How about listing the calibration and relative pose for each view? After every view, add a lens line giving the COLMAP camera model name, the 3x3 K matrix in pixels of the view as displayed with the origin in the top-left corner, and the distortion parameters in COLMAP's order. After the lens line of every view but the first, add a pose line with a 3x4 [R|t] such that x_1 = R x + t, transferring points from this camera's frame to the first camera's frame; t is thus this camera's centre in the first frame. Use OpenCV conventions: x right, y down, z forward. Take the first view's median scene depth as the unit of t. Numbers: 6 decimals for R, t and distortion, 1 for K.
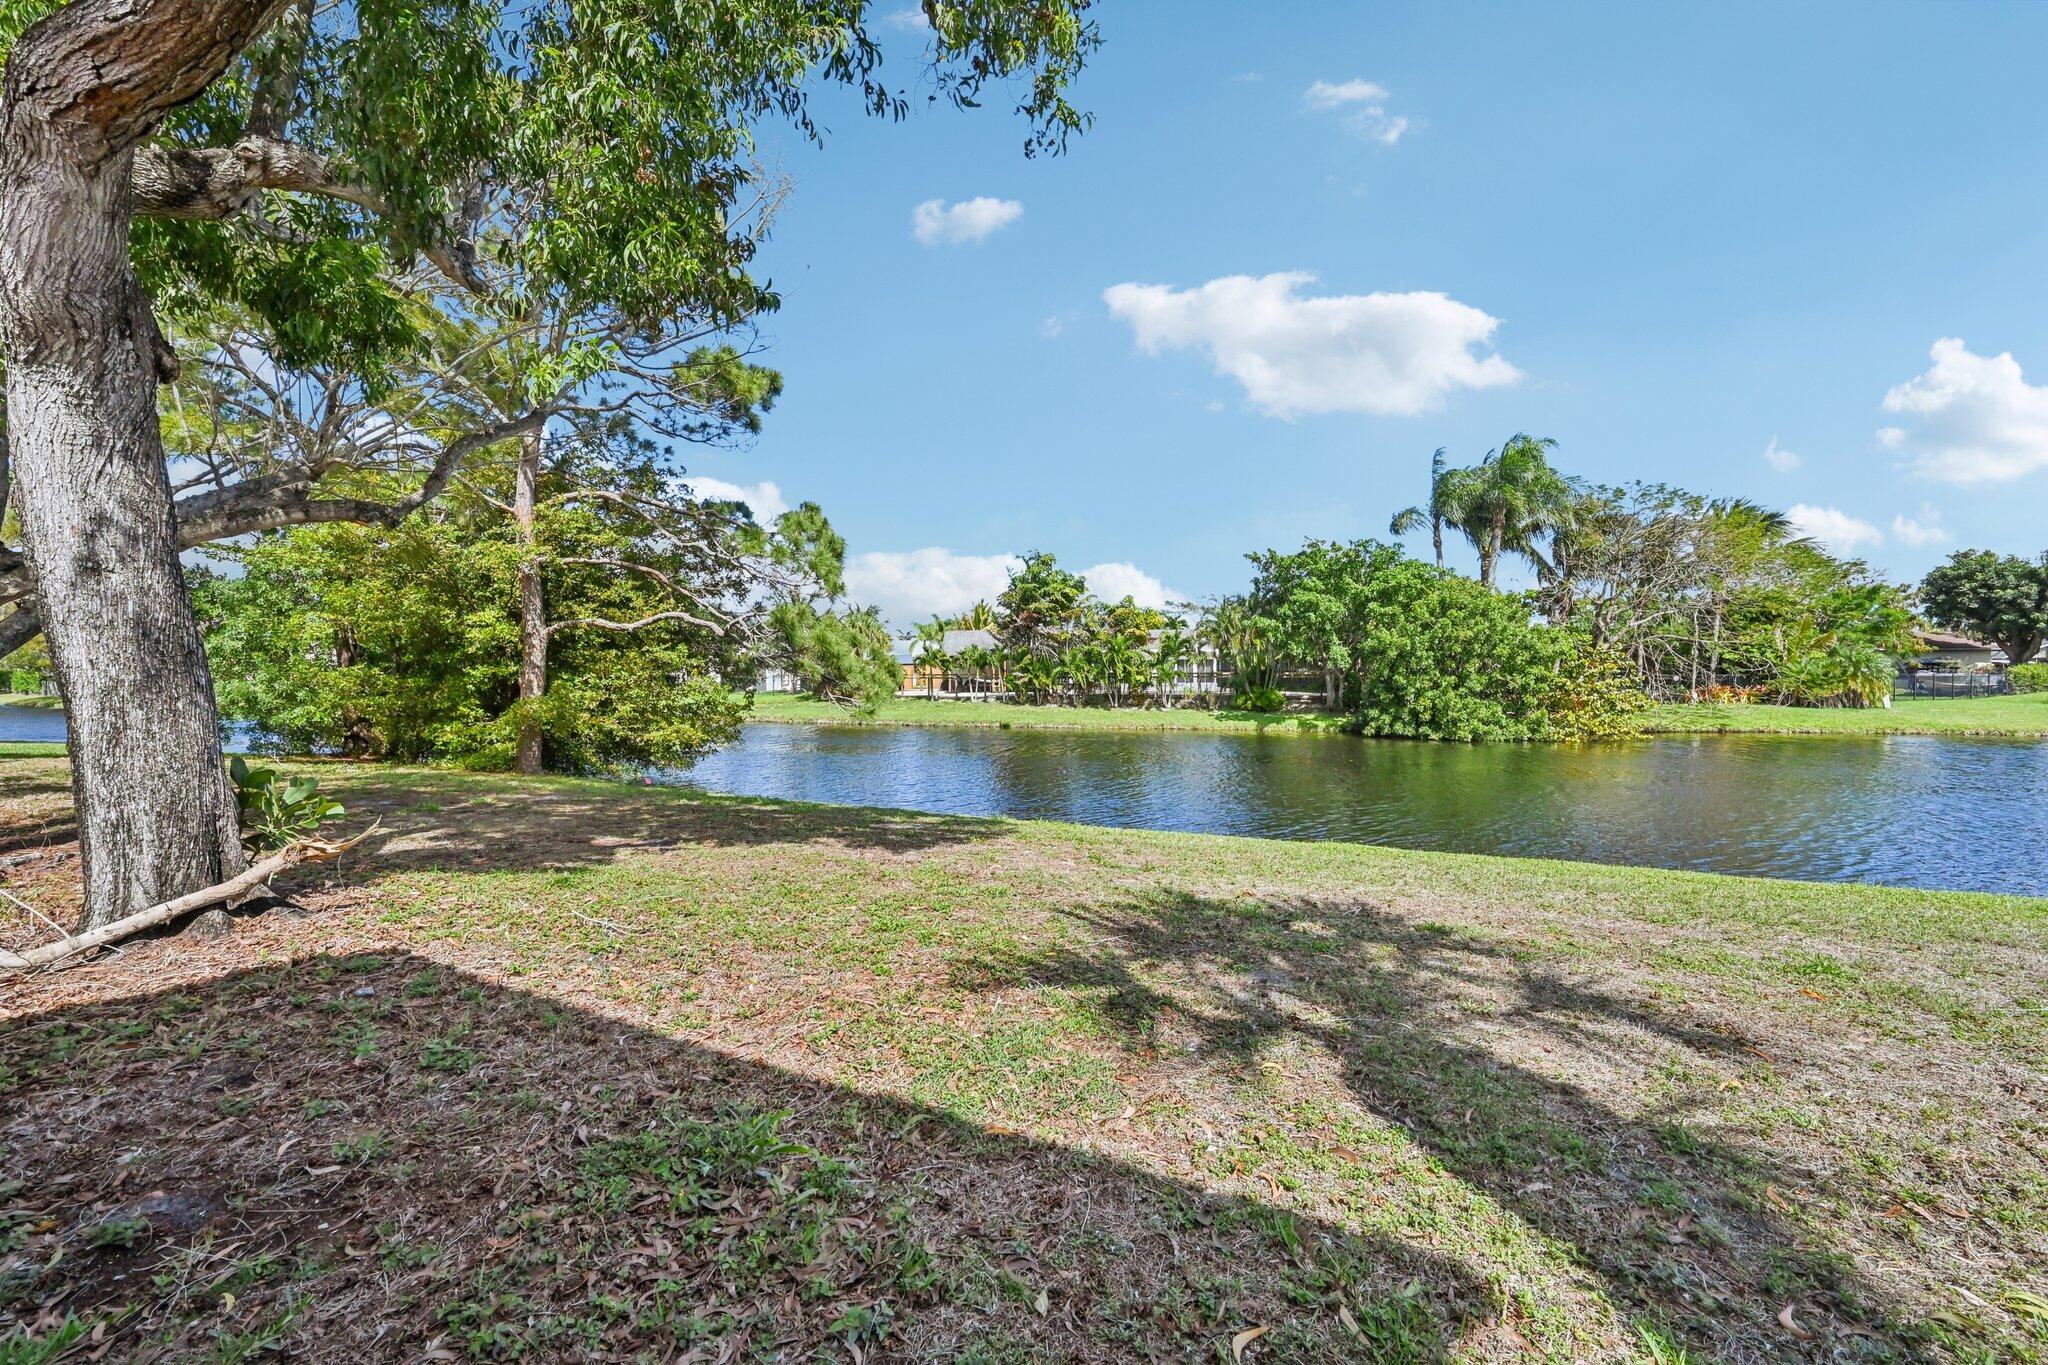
lens RADIAL K [[807.7, 0, 1019.5], [0, 807.7, 668.6], [0, 0, 1]] dist [-0.001352, 0.000000]
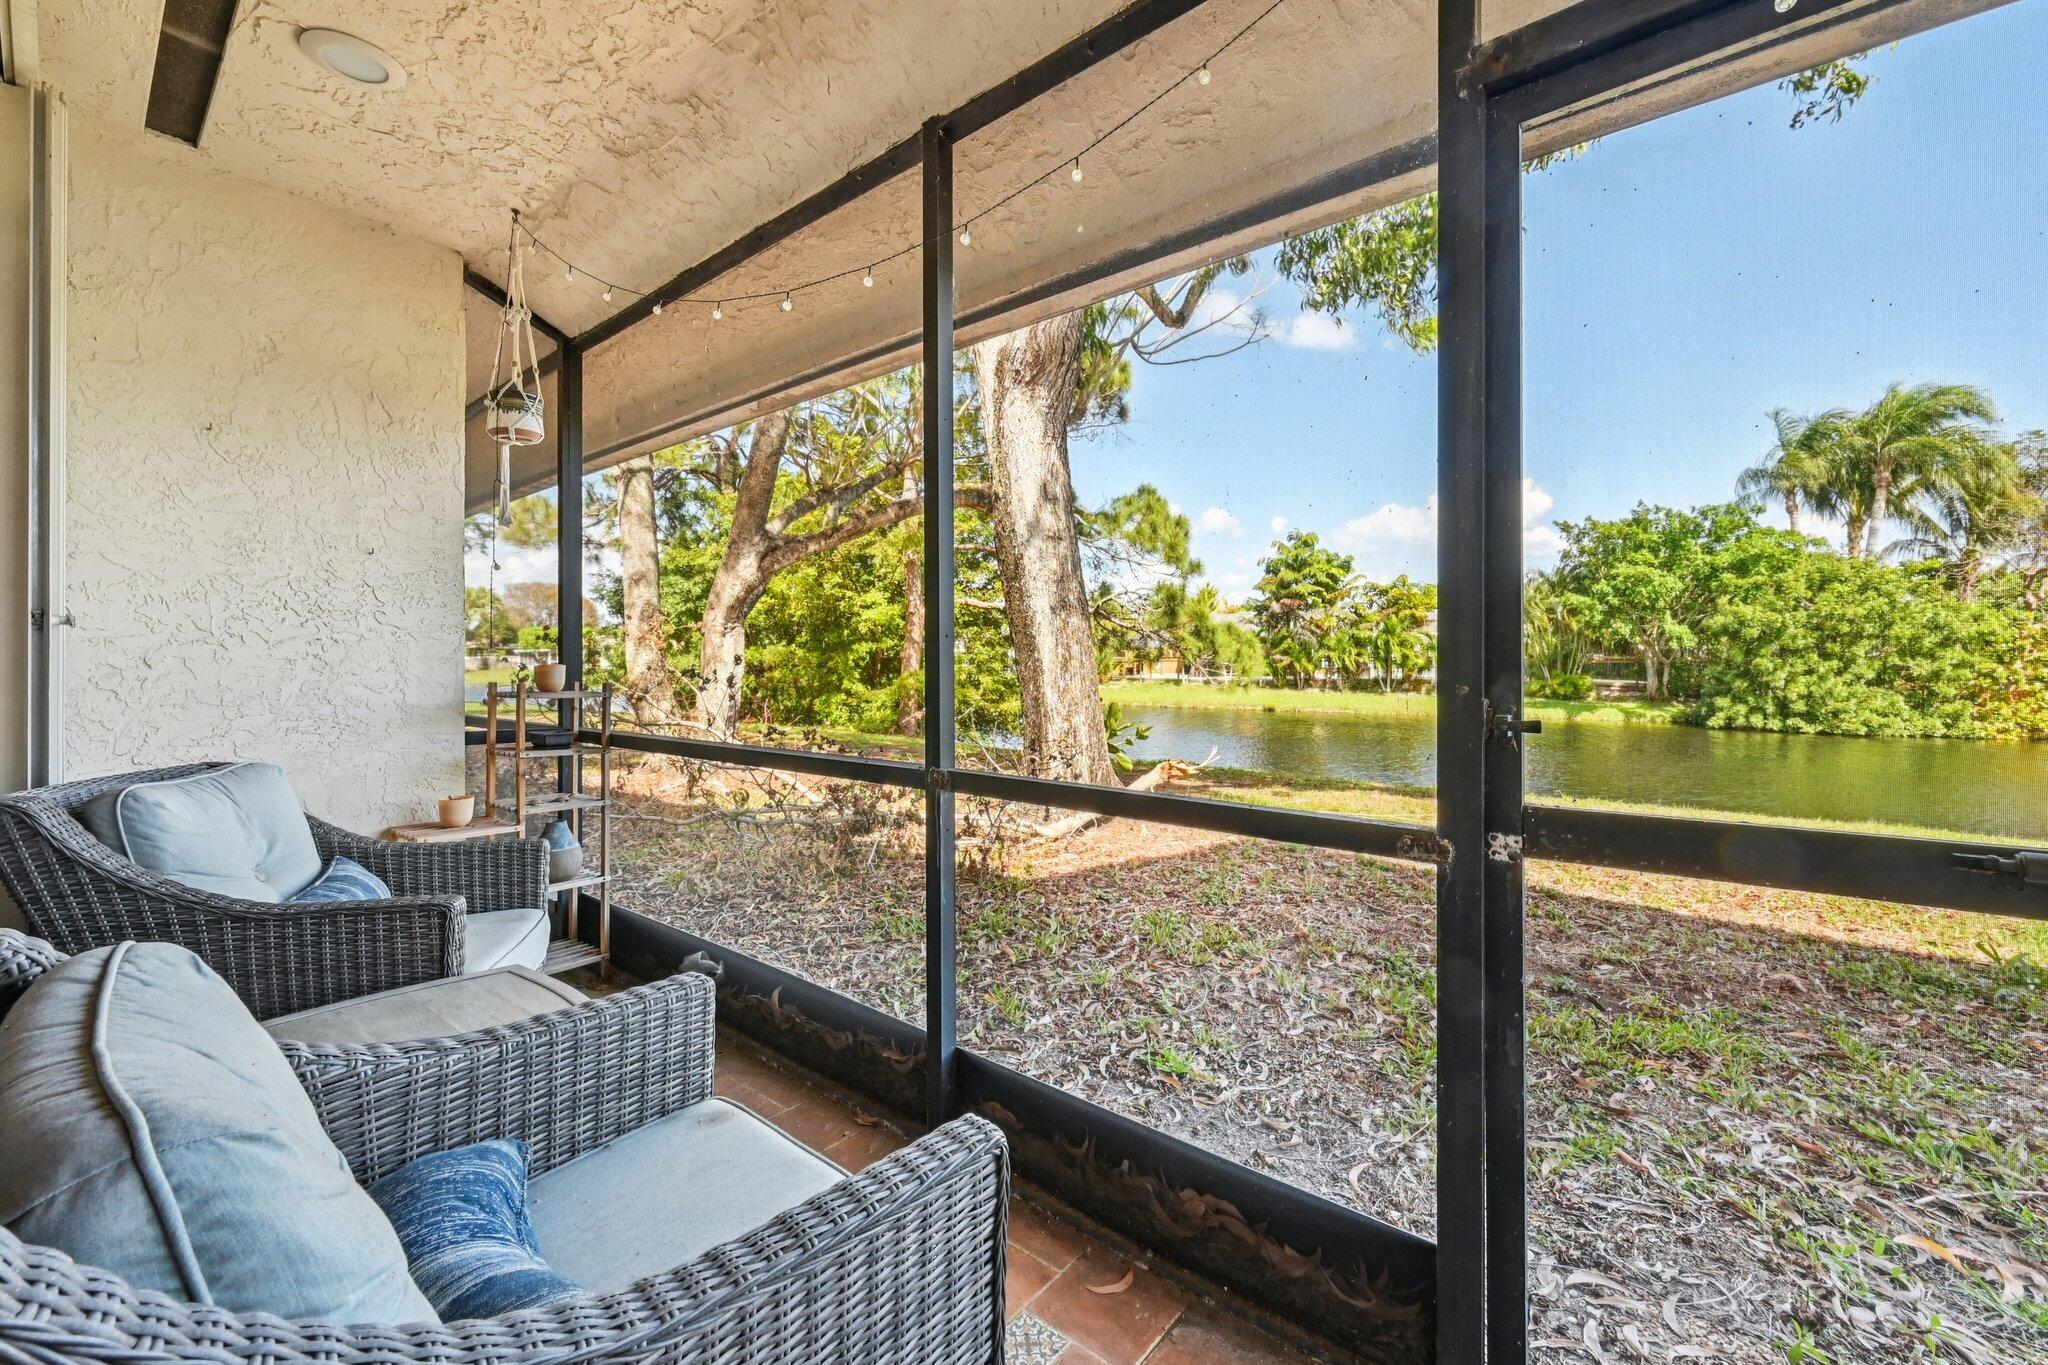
lens RADIAL K [[808.6, 0, 1025.3], [0, 808.6, 667.2], [0, 0, 1]] dist [-0.001602, 0.000003]
pose [[0.973001, 0.007460, -0.230681, -0.098111], [-0.004189, 0.999884, 0.014665, 0.007569], [0.230764, -0.013303, 0.972919, -0.032921]]
